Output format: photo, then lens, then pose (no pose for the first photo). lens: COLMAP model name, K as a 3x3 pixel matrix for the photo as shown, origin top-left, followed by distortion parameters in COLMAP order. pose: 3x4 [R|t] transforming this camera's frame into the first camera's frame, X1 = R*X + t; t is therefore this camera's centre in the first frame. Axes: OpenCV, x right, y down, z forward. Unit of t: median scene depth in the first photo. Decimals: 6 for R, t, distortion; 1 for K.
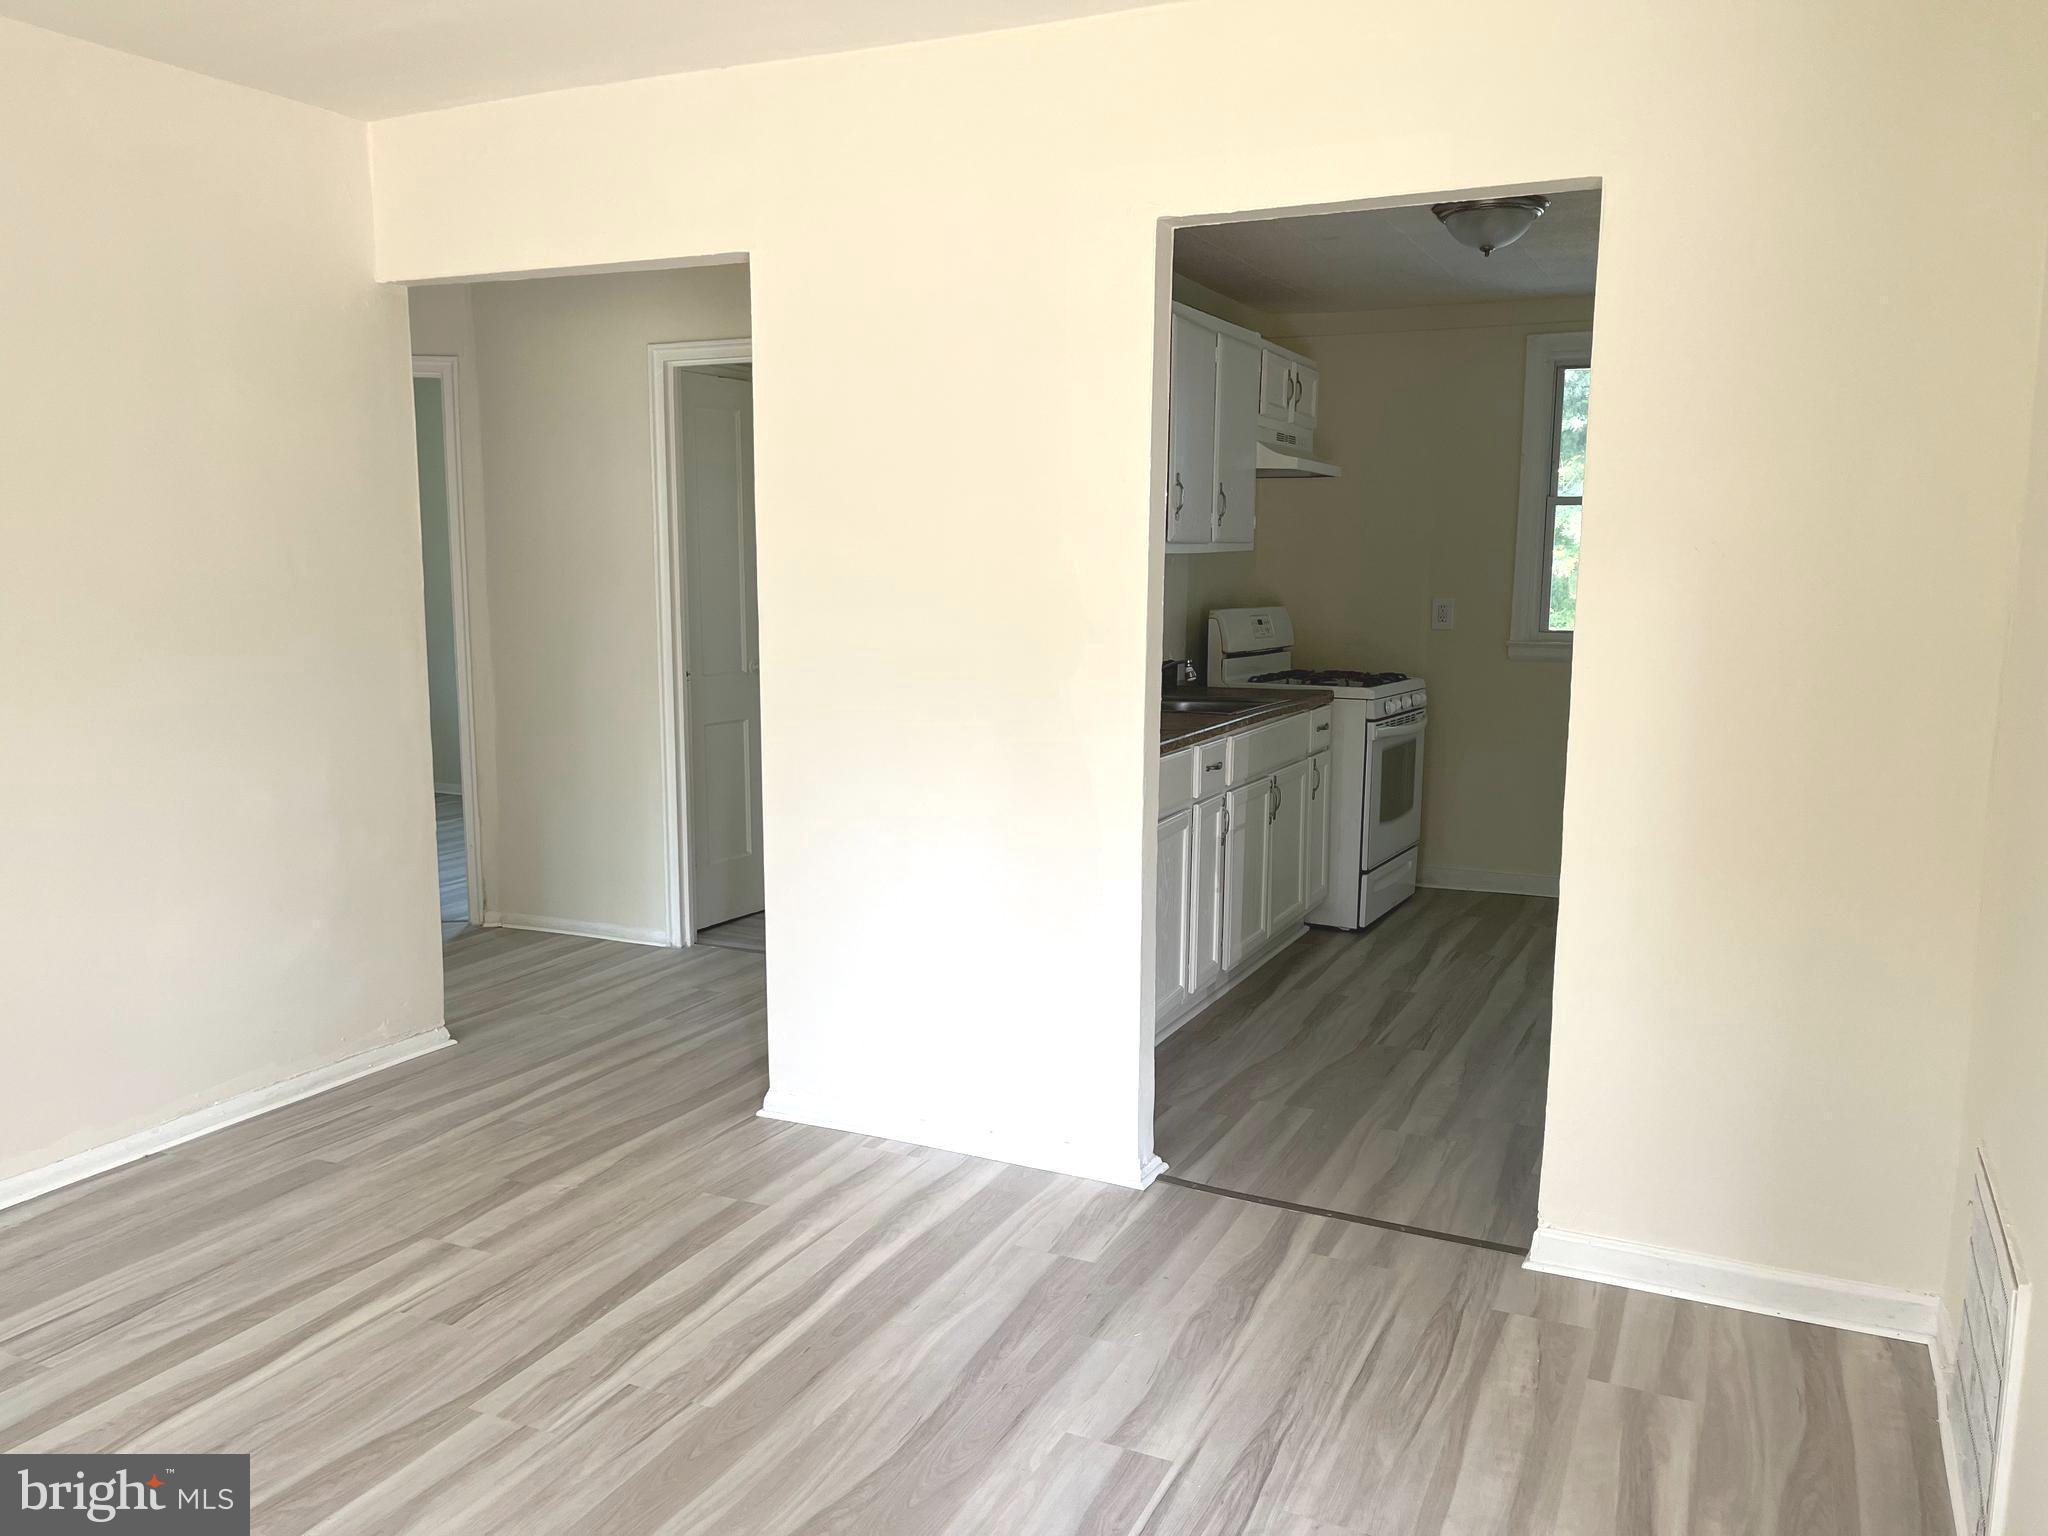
lens RADIAL K [[1570.4, 0, 1025.1], [0, 1570.4, 768.6], [0, 0, 1]] dist [0.055143, -0.061048]
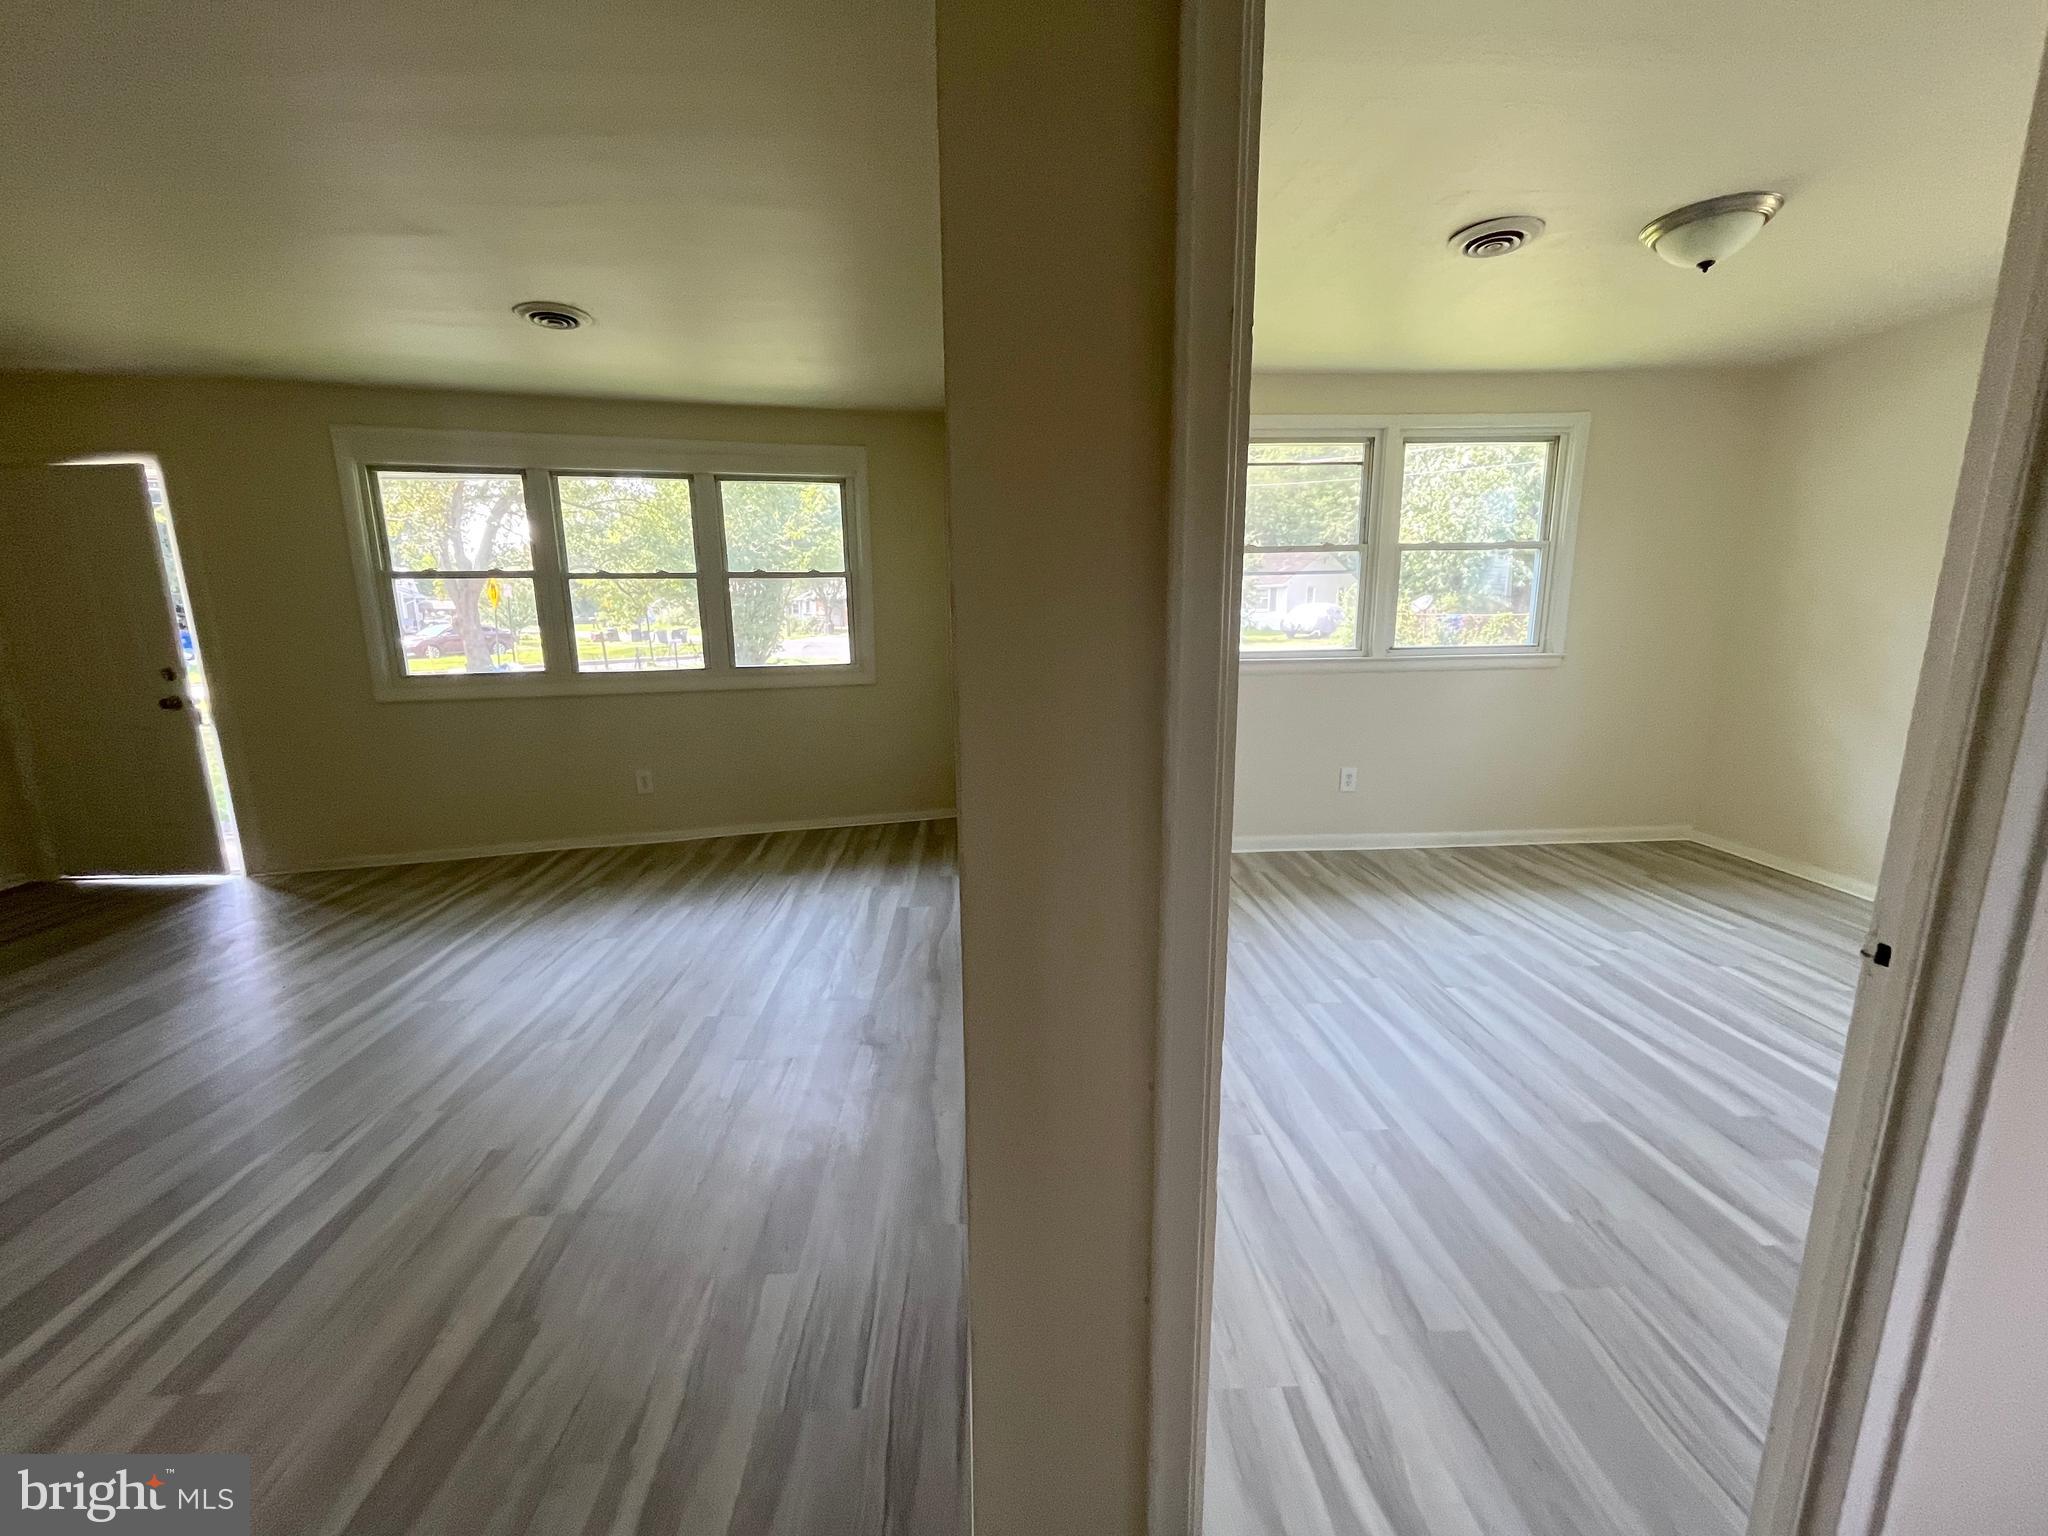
lens RADIAL K [[838.4, 0, 1022.5], [0, 838.4, 771.7], [0, 0, 1]] dist [-0.001108, -0.000975]
pose [[-0.882585, 0.097610, -0.459909, -0.422812], [-0.055433, 0.949783, 0.307959, -0.206923], [0.466874, 0.297294, -0.832853, 1.574274]]
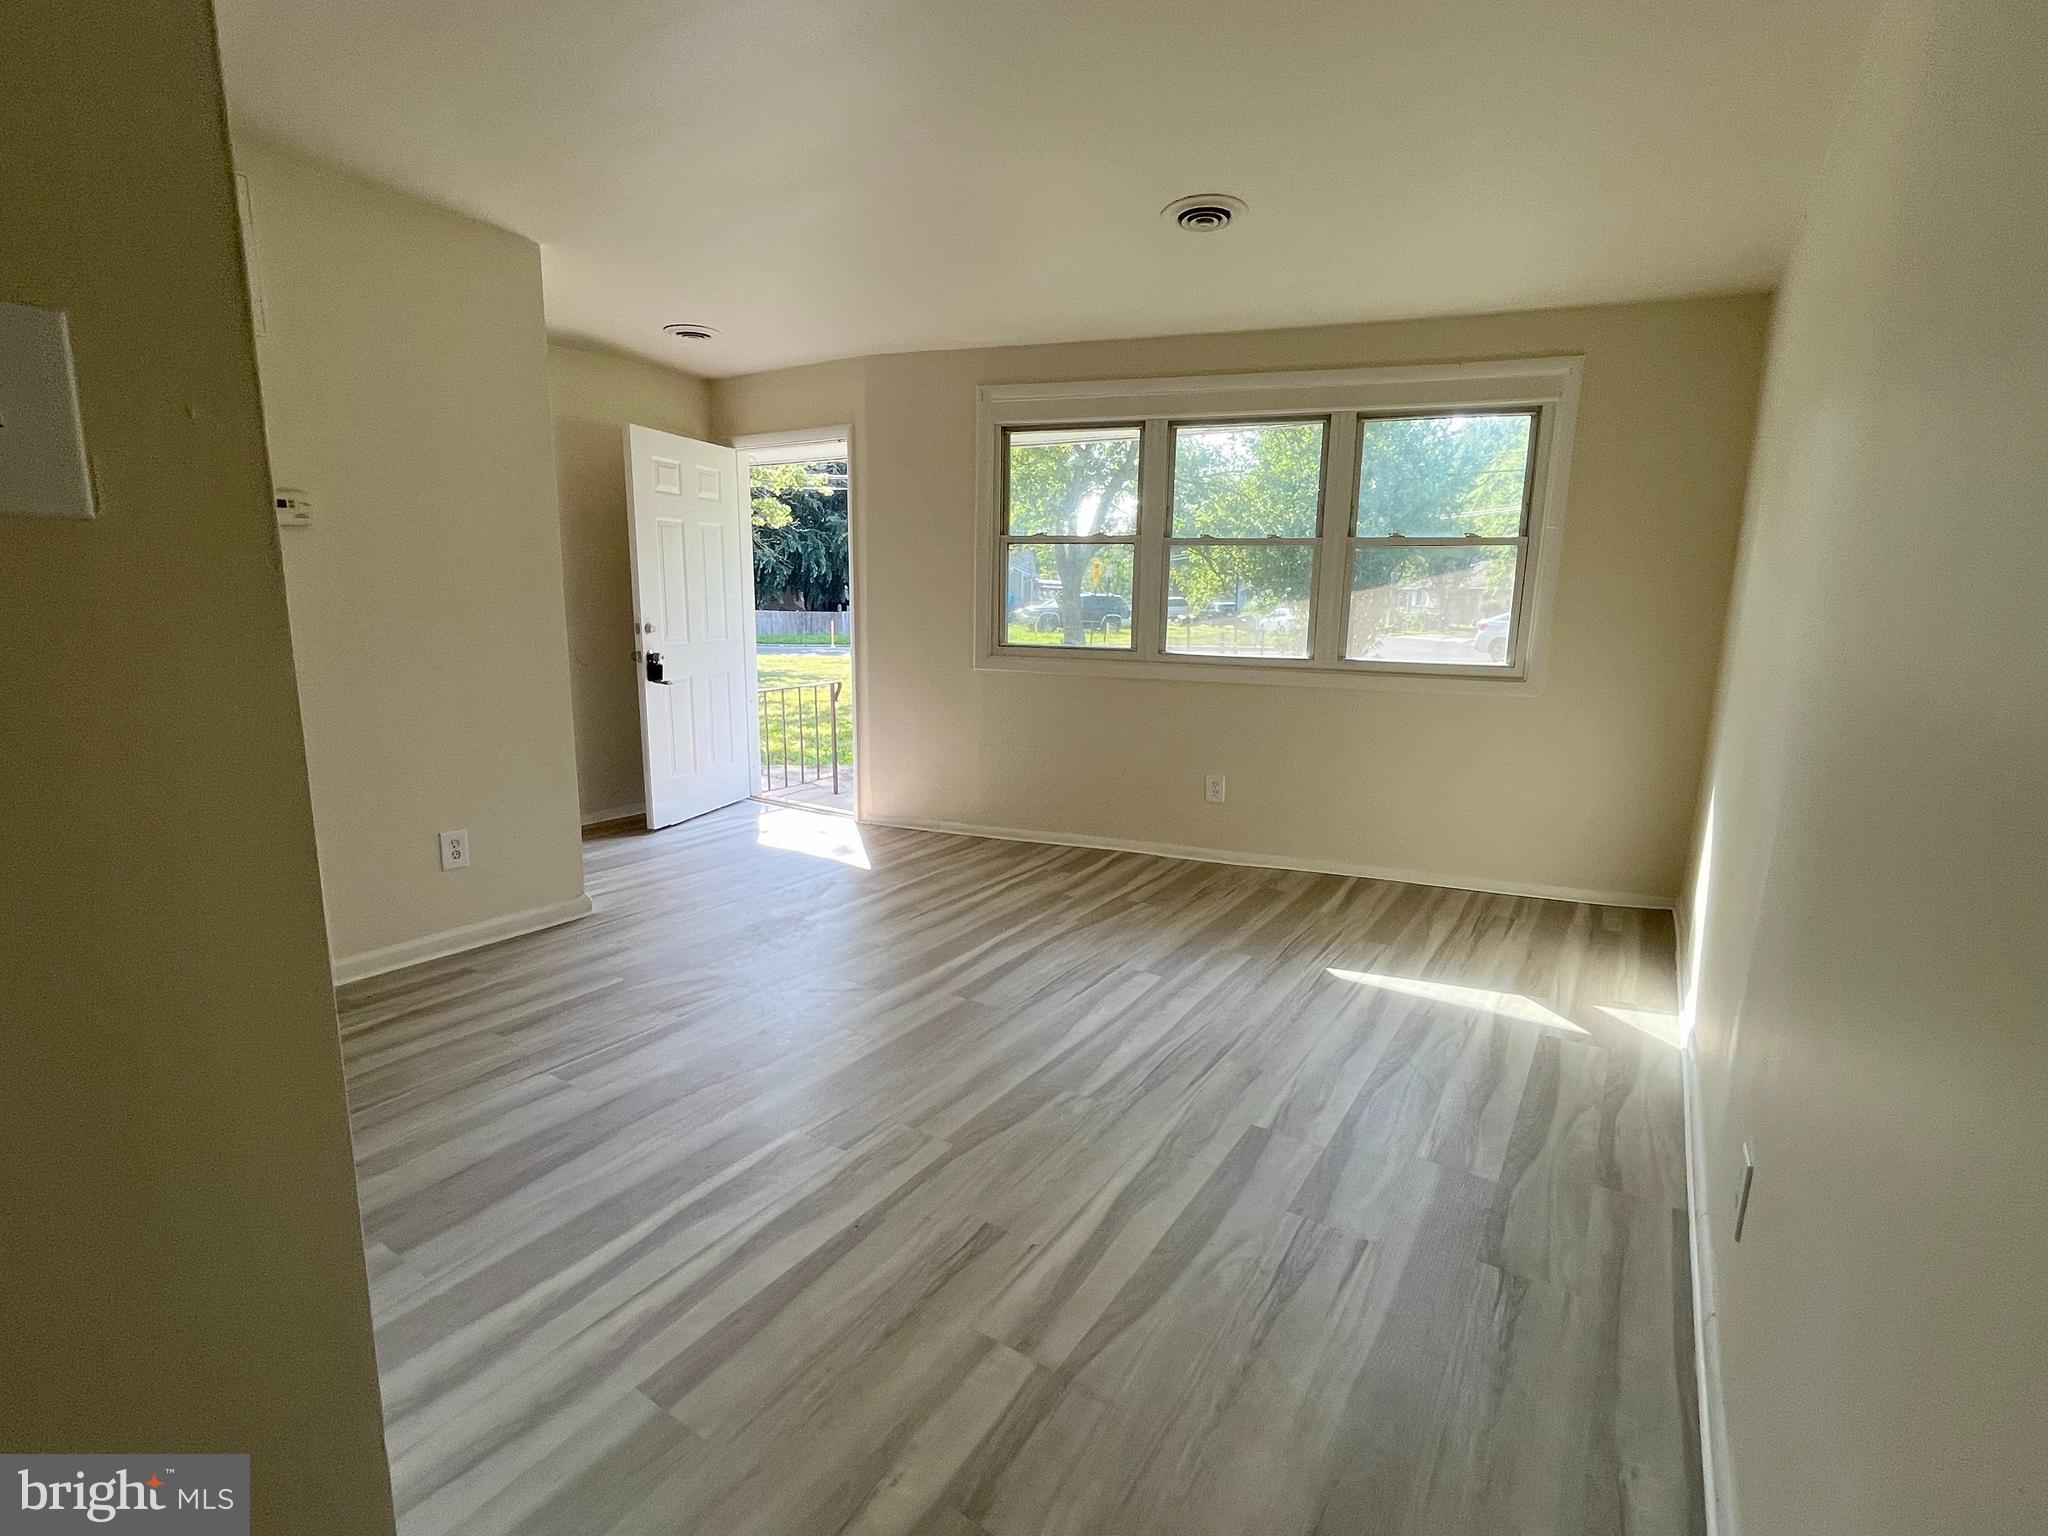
lens RADIAL K [[967.3, 0, 1018.4], [0, 967.3, 771.1], [0, 0, 1]] dist [-0.010838, 0.003925]
pose [[-0.989475, -0.051970, 0.135046, -0.416634], [-0.007178, 0.949757, 0.312906, -0.162679], [-0.144522, 0.308644, -0.940134, 1.401239]]
